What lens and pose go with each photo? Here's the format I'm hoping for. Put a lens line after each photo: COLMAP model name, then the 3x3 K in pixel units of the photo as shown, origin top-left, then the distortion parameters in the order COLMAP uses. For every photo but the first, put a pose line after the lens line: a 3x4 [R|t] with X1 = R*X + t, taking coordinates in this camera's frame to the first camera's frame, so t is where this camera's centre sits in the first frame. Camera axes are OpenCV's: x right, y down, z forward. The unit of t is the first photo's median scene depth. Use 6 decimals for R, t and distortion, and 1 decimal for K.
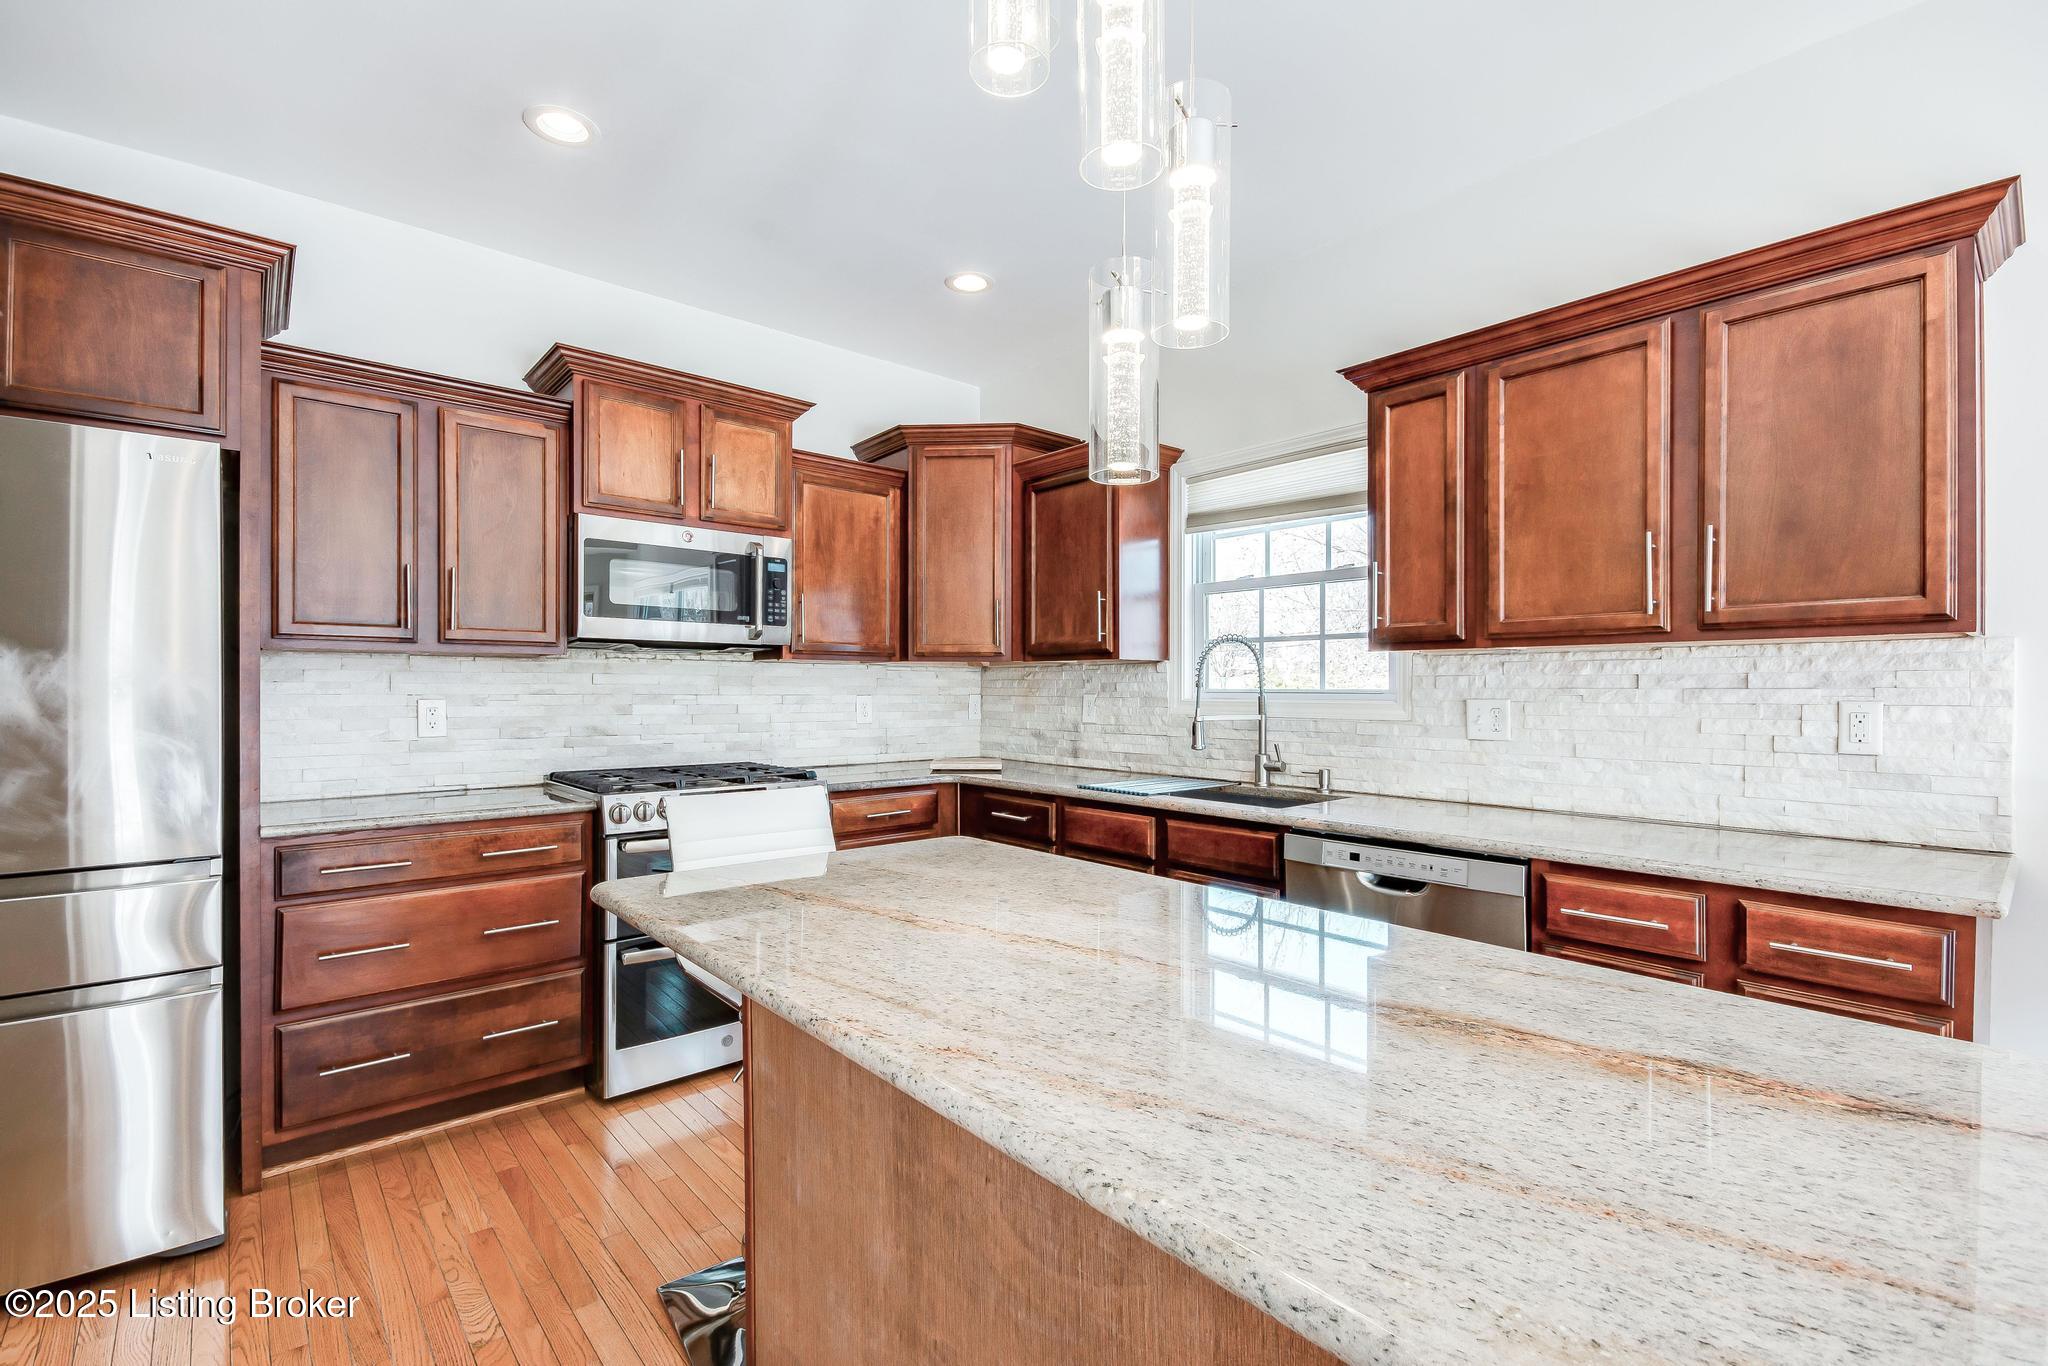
lens RADIAL K [[903.4, 0, 1040.4], [0, 903.4, 694.4], [0, 0, 1]] dist [0.008412, -0.004095]
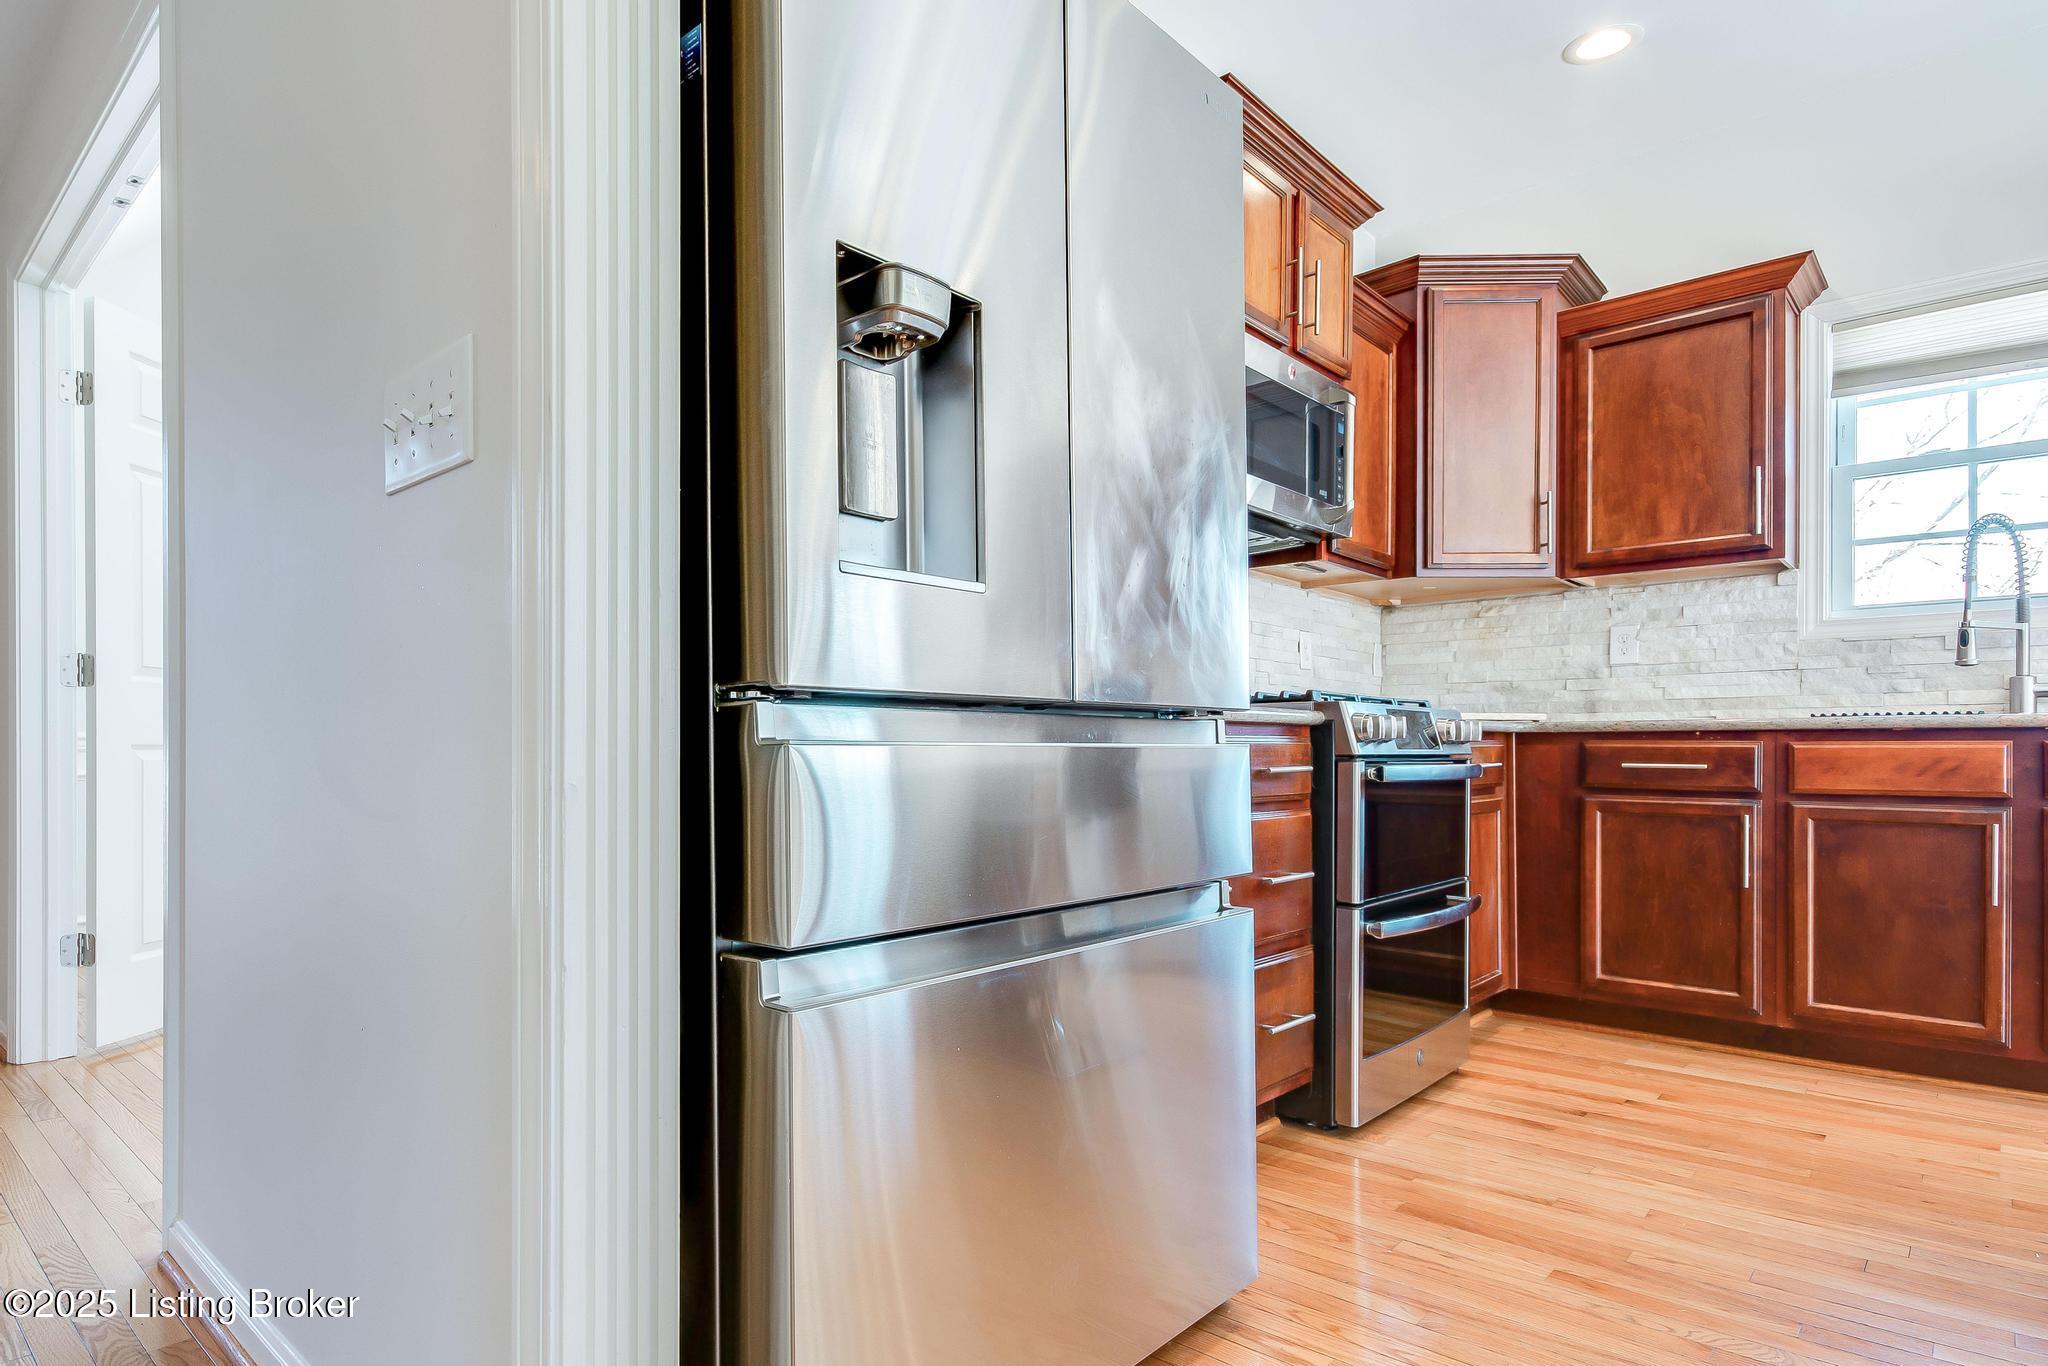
lens RADIAL K [[1053.8, 0, 940.4], [0, 1053.8, 752.6], [0, 0, 1]] dist [-0.002240, 0.001583]
pose [[0.998868, -0.001476, 0.047549, -0.713331], [0.001270, 0.999990, 0.004359, 0.128934], [-0.047555, -0.004294, 0.998859, 0.185263]]
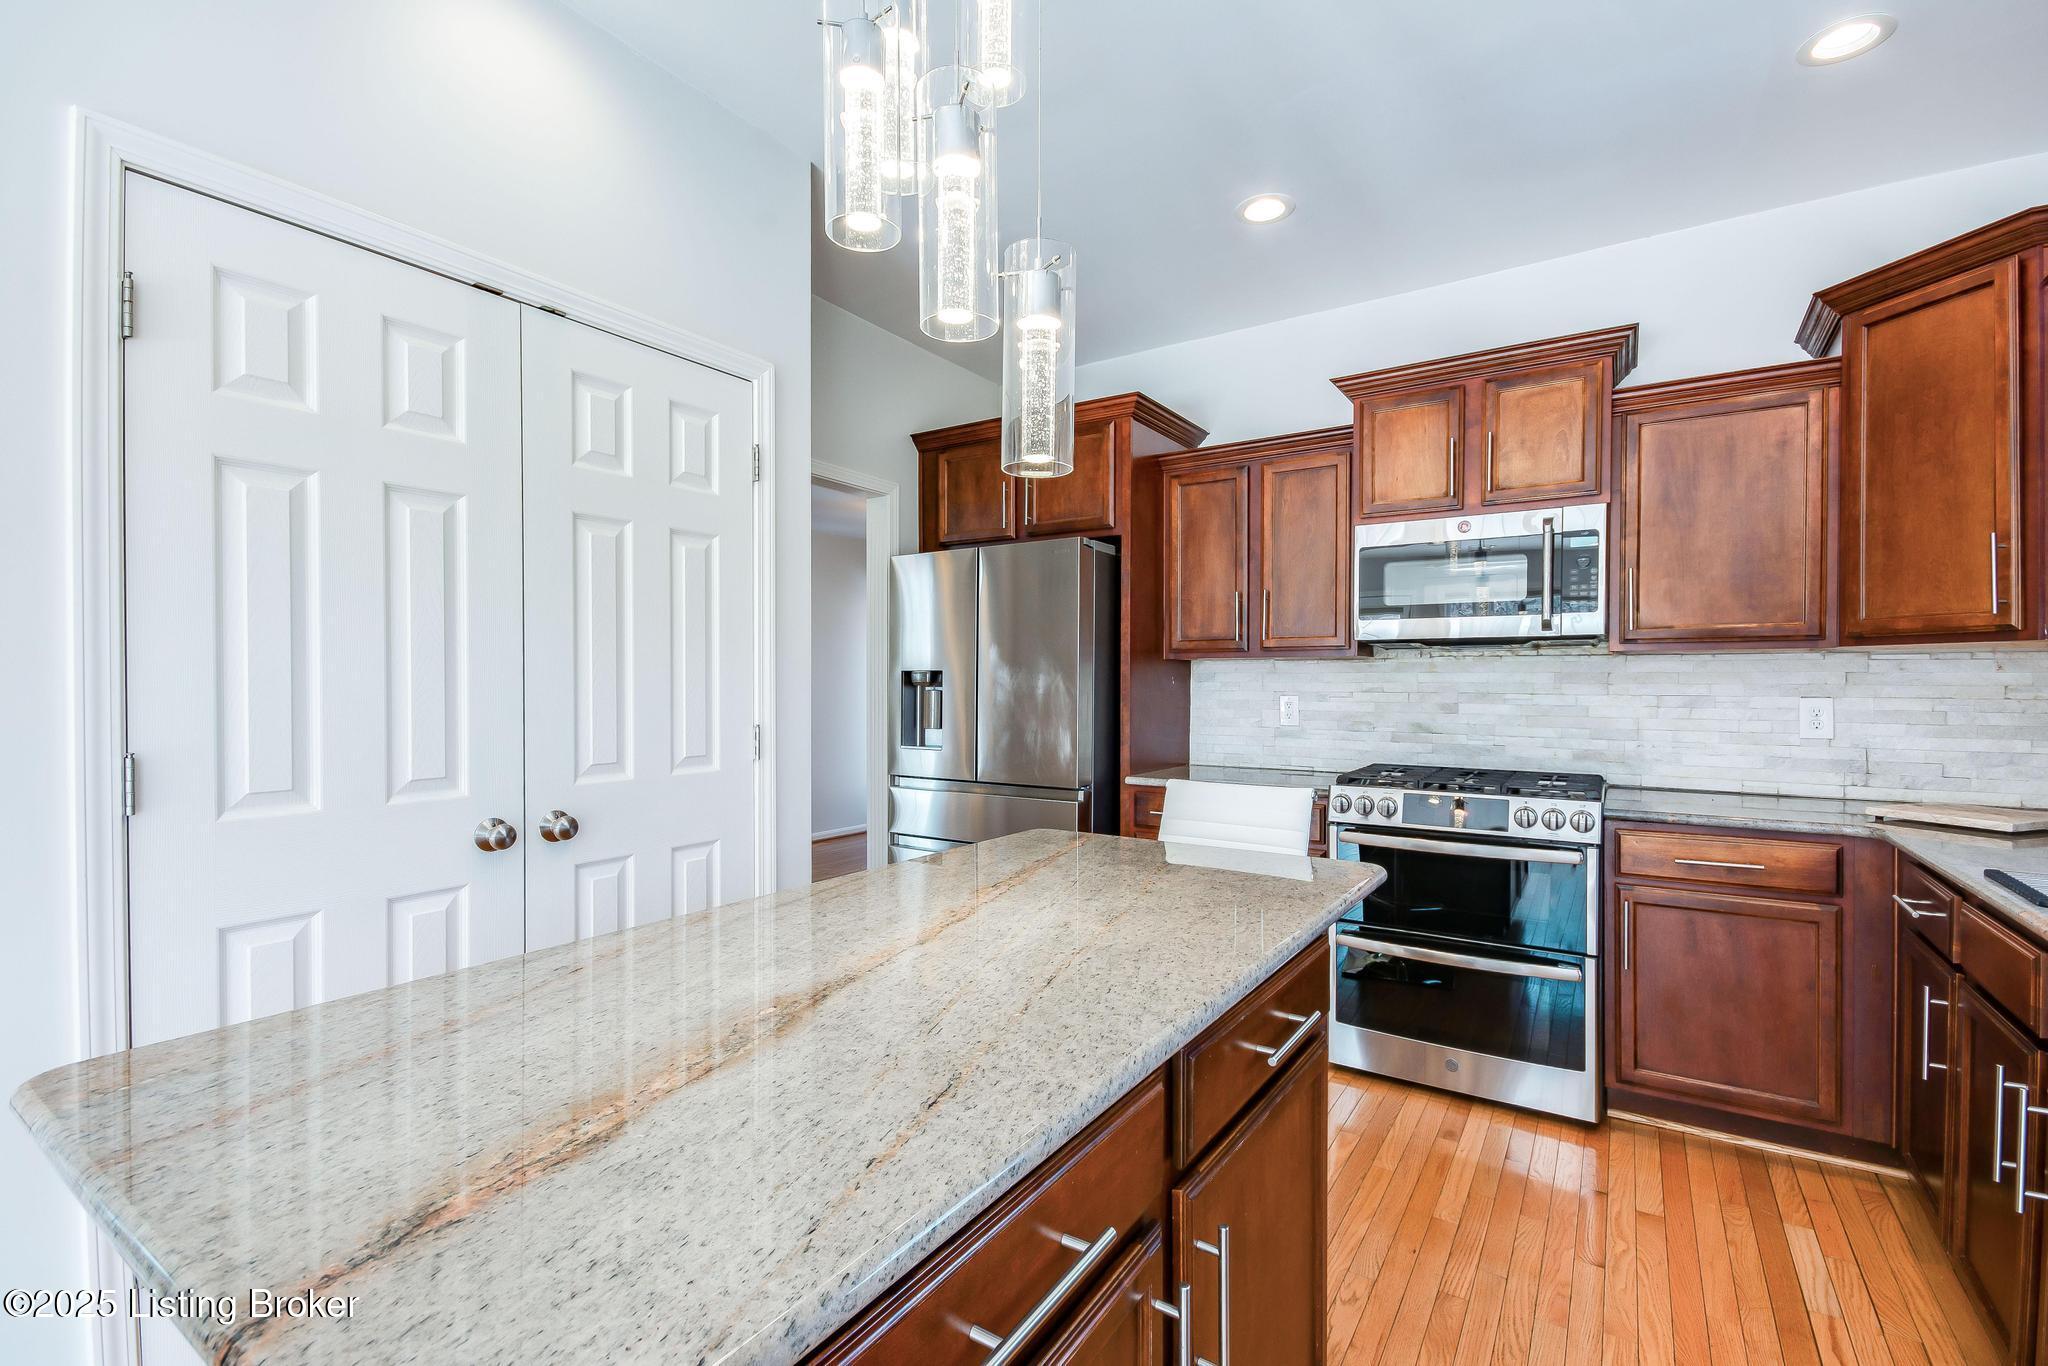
lens RADIAL K [[903.4, 0, 1007.9], [0, 903.4, 702.8], [0, 0, 1]] dist [0.008412, -0.004095]
pose [[0.257042, 0.019772, -0.966198, 0.419321], [-0.007563, 0.999801, 0.018447, -0.004136], [0.966371, 0.002566, 0.257141, 0.299116]]
